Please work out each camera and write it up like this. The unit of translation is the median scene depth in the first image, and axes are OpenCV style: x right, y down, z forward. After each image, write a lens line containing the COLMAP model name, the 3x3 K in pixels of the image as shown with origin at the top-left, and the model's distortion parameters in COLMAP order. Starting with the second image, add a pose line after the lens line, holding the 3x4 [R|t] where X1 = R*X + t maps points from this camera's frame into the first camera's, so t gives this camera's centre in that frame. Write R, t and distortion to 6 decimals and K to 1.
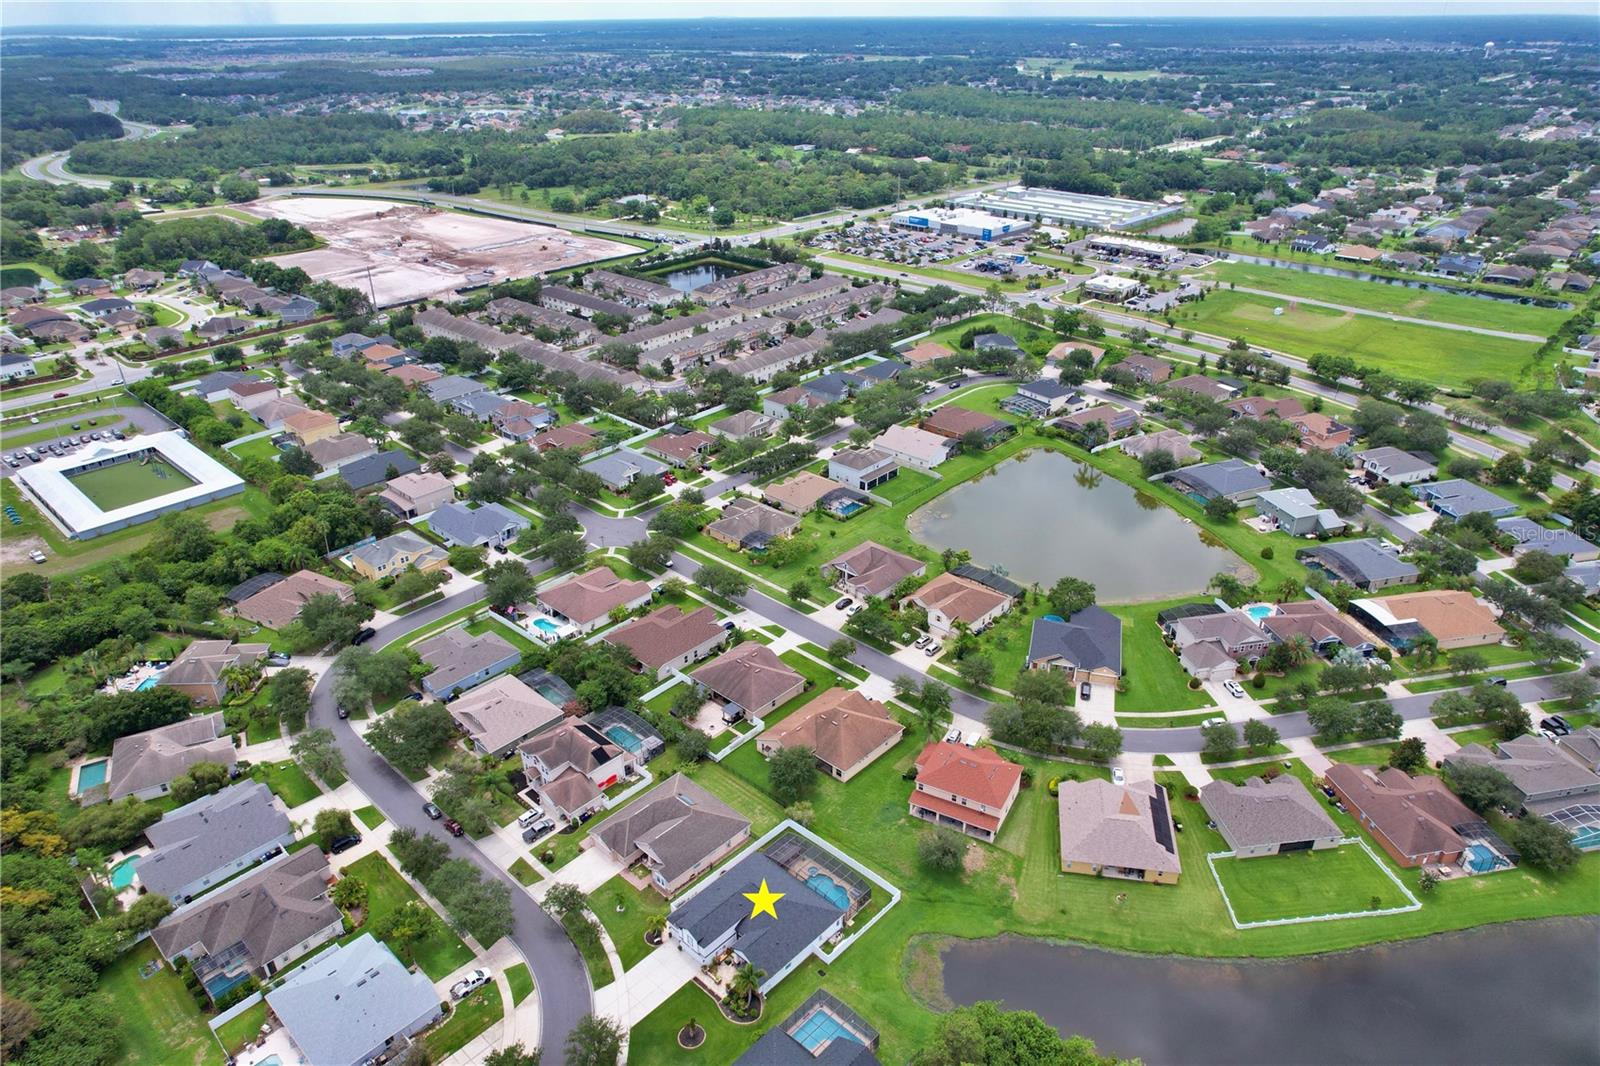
lens RADIAL K [[1022.7, 0, 804.8], [0, 1022.7, 542.1], [0, 0, 1]] dist [-0.072790, 0.065521]
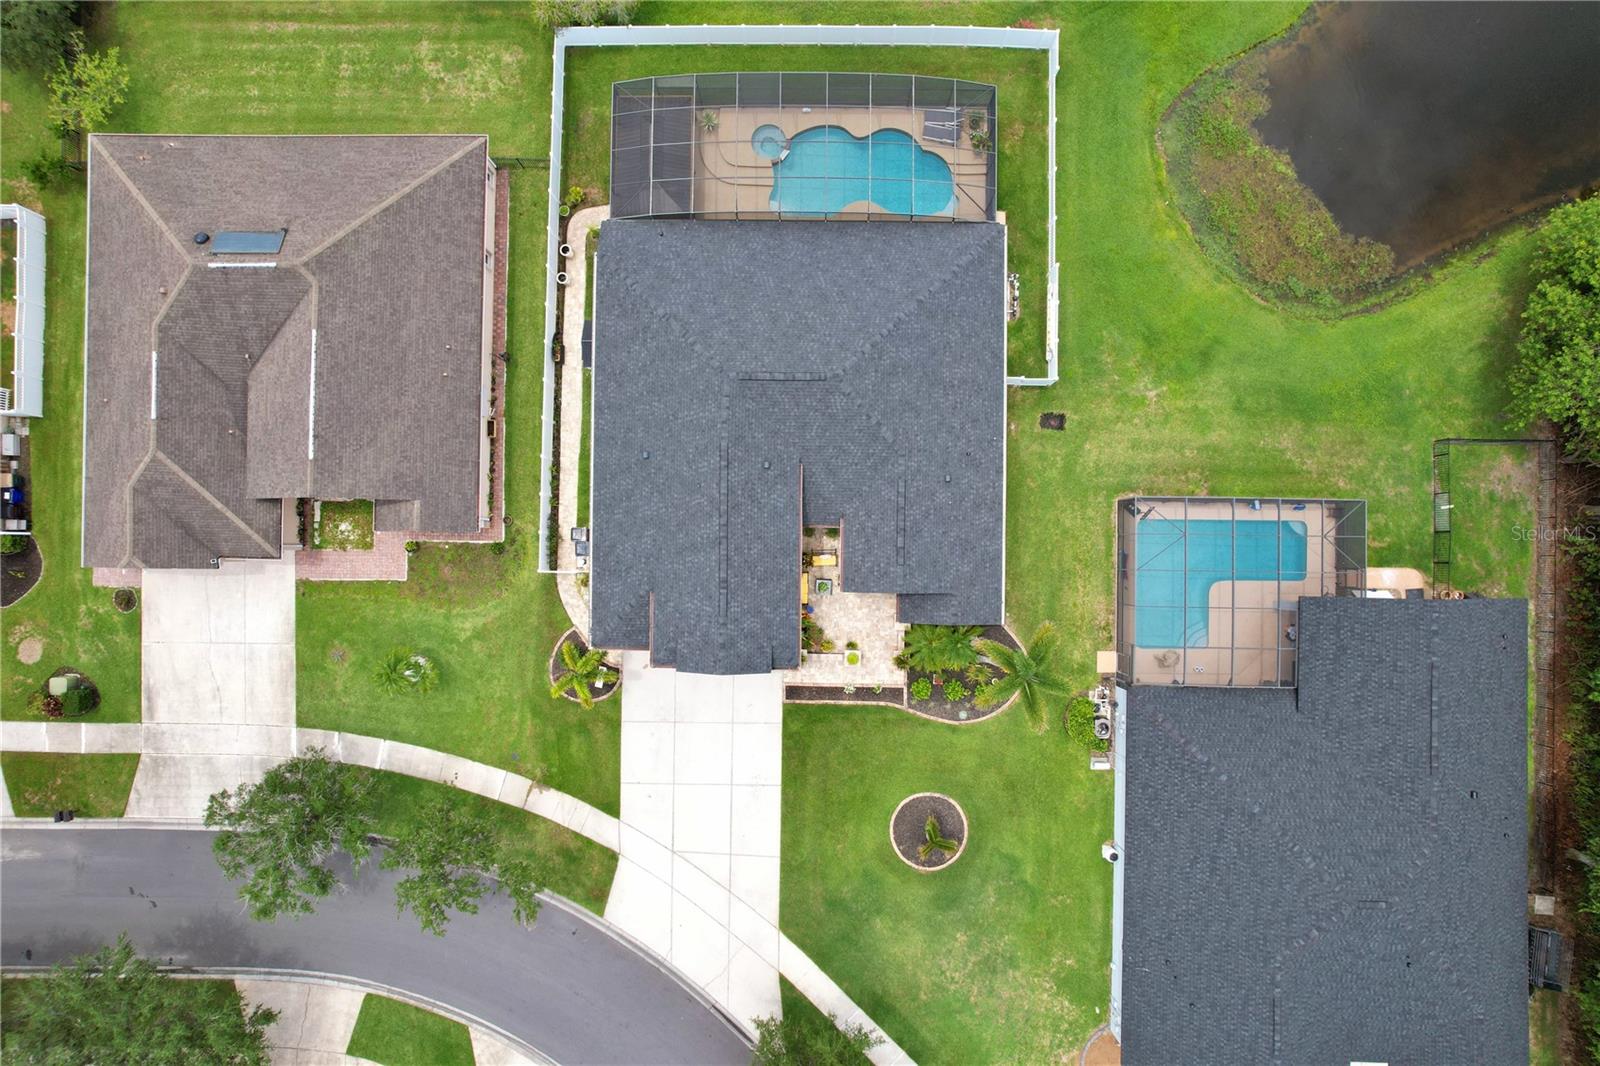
lens RADIAL K [[1042.3, 0, 803.9], [0, 1042.3, 539.7], [0, 0, 1]] dist [-0.064434, 0.044921]
pose [[0.739726, -0.672829, 0.010348, -0.036183], [0.318347, 0.363465, 0.875527, 0.054971], [-0.592841, -0.644356, 0.483058, 0.417393]]
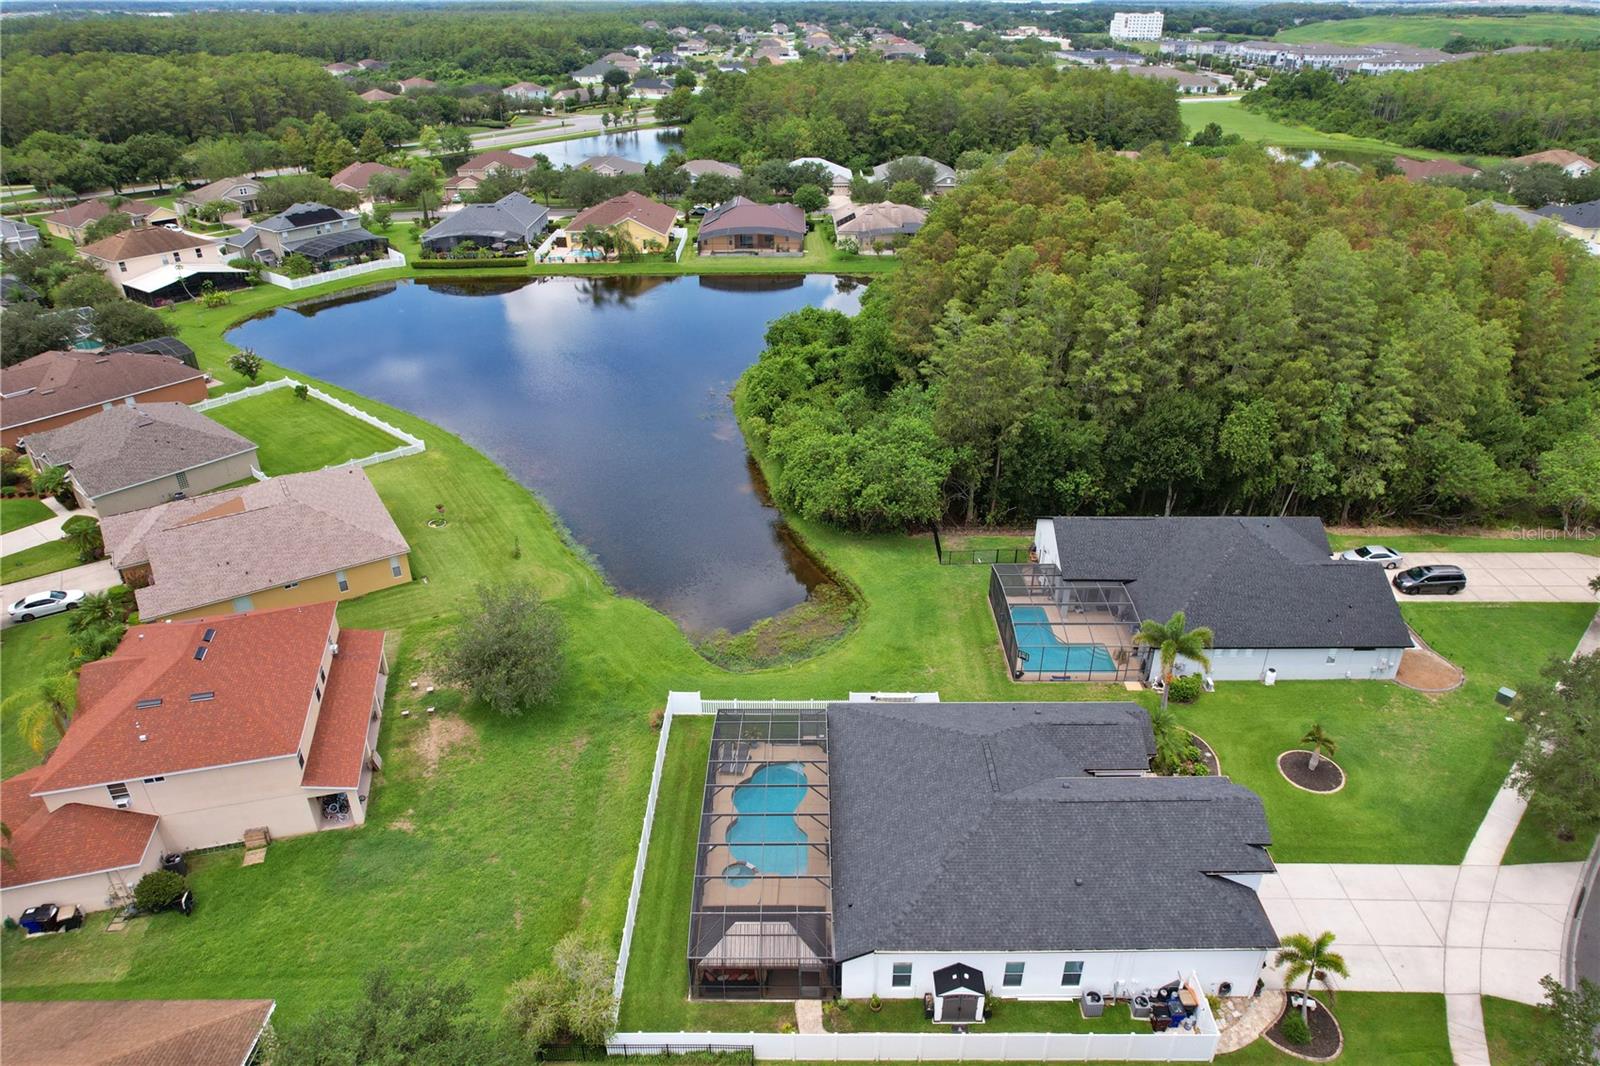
lens RADIAL K [[1022.7, 0, 804.8], [0, 1022.7, 542.1], [0, 0, 1]] dist [-0.072790, 0.065521]
pose [[-0.679541, -0.345066, 0.647421, -0.095863], [0.349426, 0.623720, 0.699196, 0.022772], [-0.645078, 0.701358, -0.303268, 0.547927]]
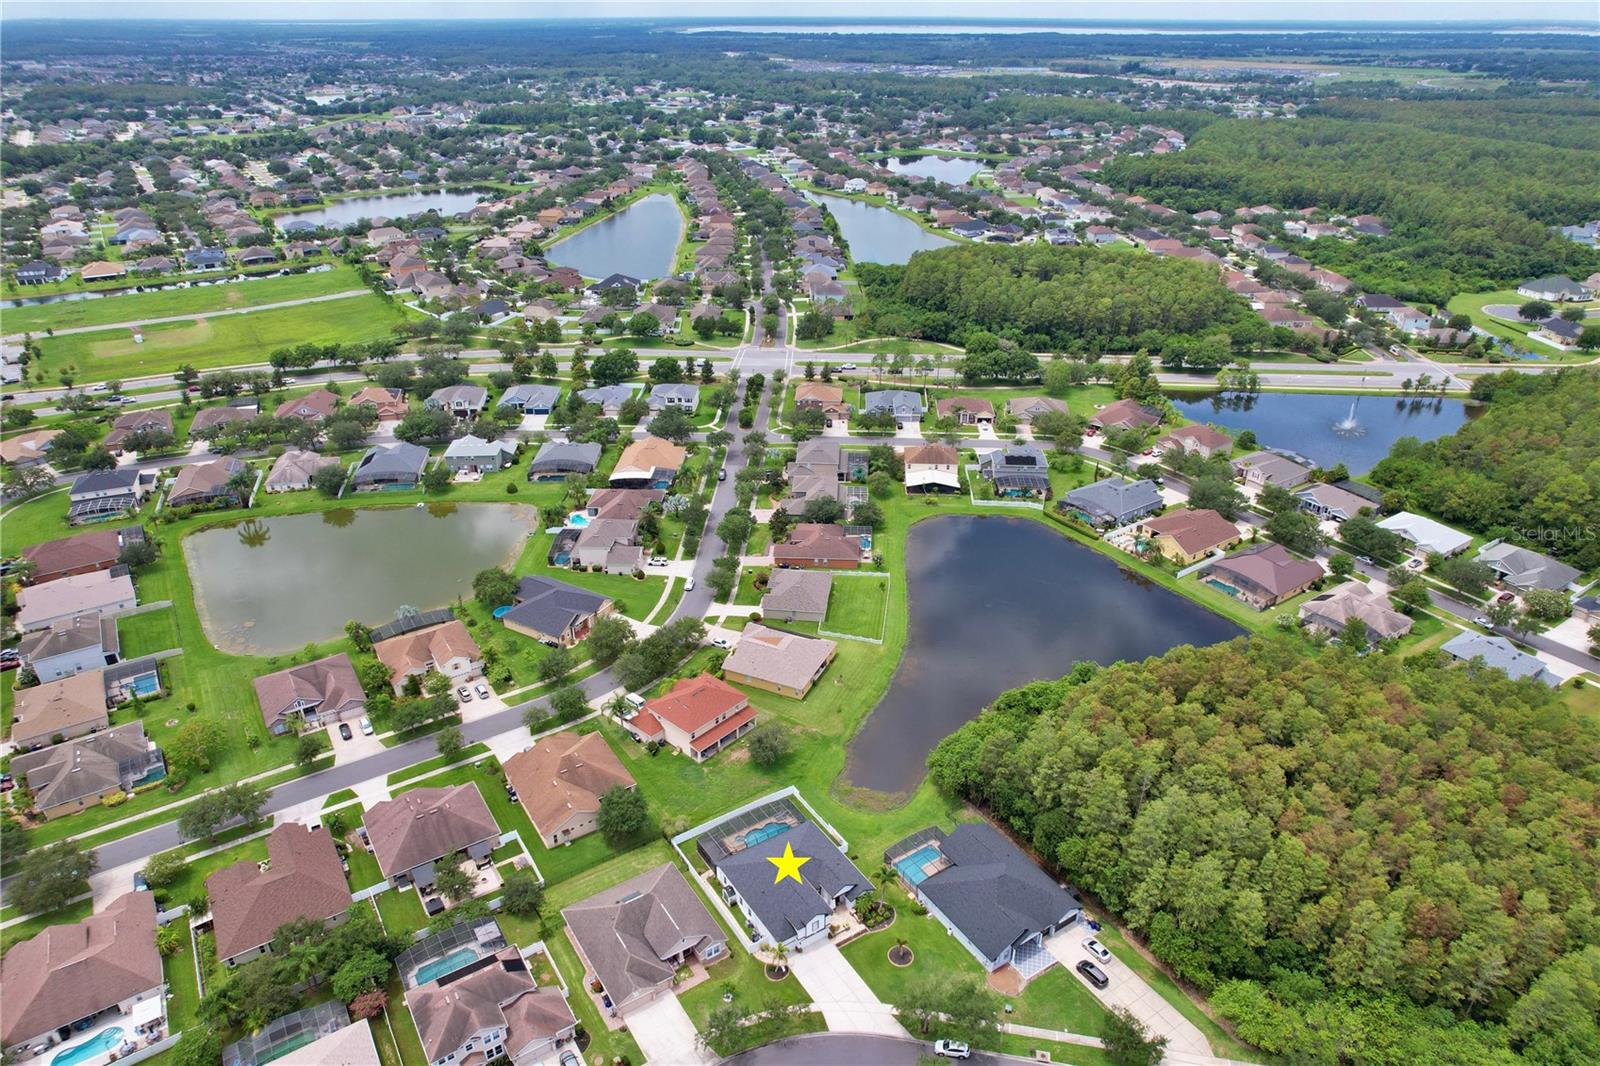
lens RADIAL K [[1022.7, 0, 804.8], [0, 1022.7, 542.1], [0, 0, 1]] dist [-0.072790, 0.065521]
pose [[0.242152, -0.447827, 0.860705, -0.398068], [0.451578, 0.837185, 0.308541, -0.120046], [-0.858743, 0.313962, 0.404955, 0.231795]]
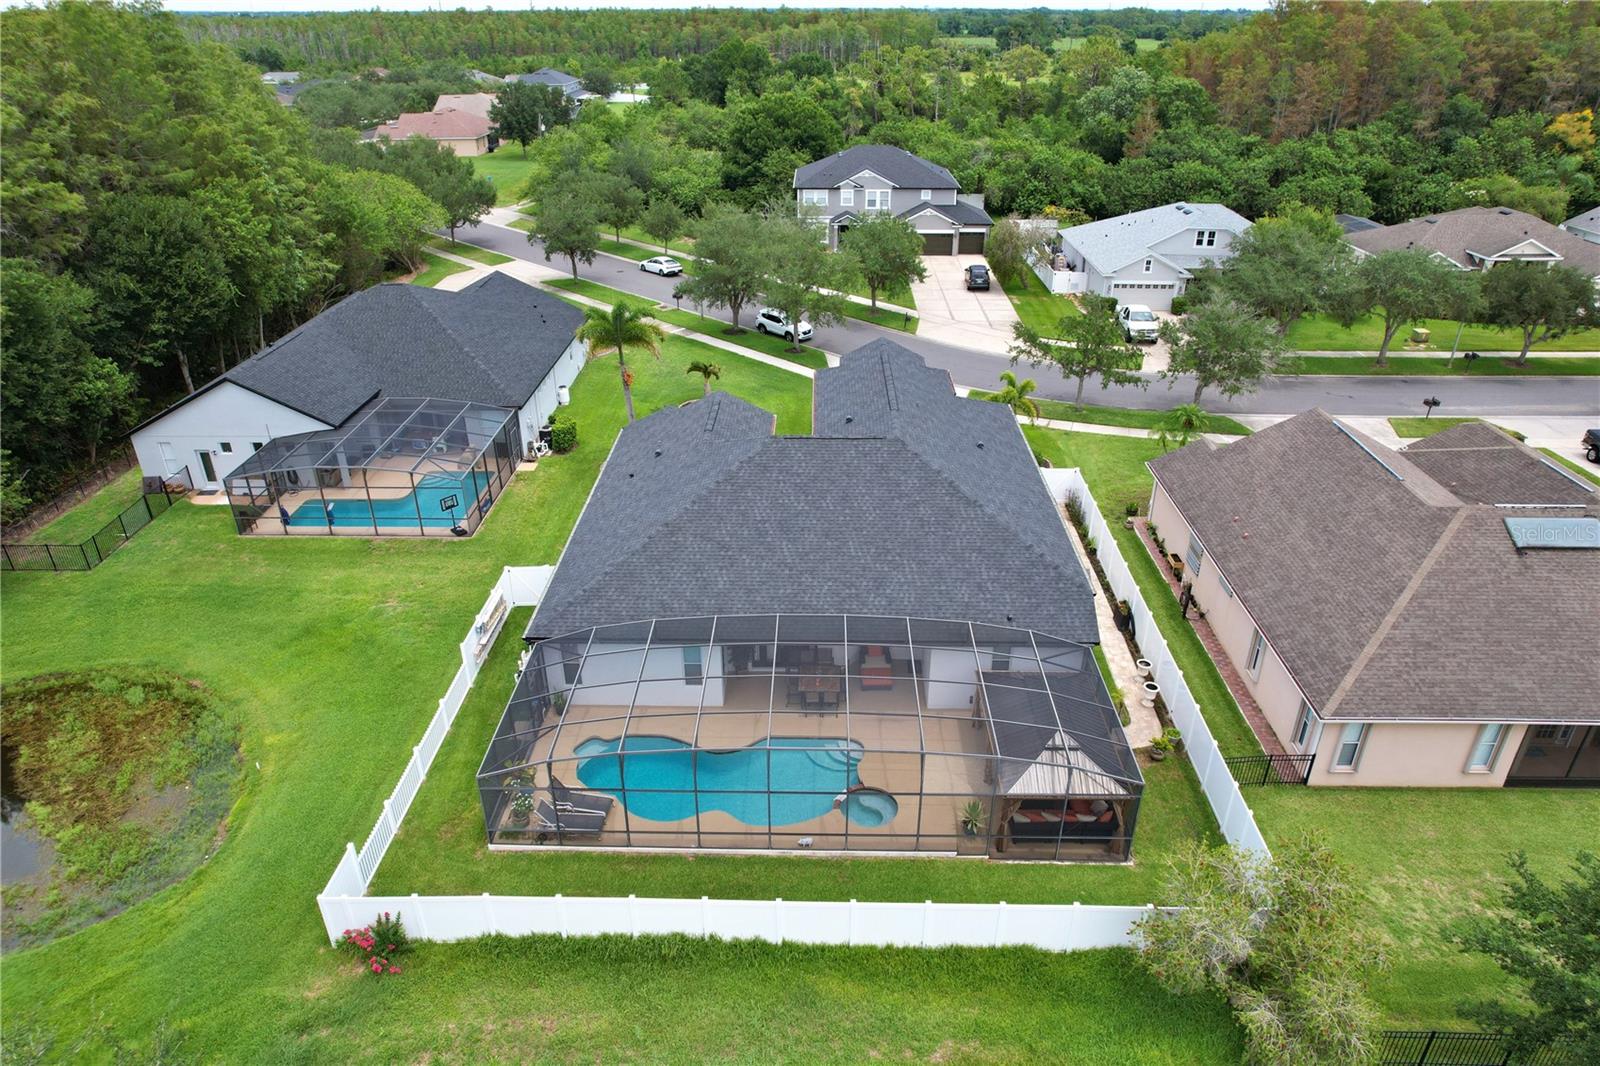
lens RADIAL K [[1022.7, 0, 804.8], [0, 1022.7, 542.1], [0, 0, 1]] dist [-0.072790, 0.065521]
pose [[-0.745142, 0.321571, -0.584256, 0.058352], [-0.304868, 0.614926, 0.727270, 0.090309], [0.593143, 0.720040, -0.360171, 0.555916]]
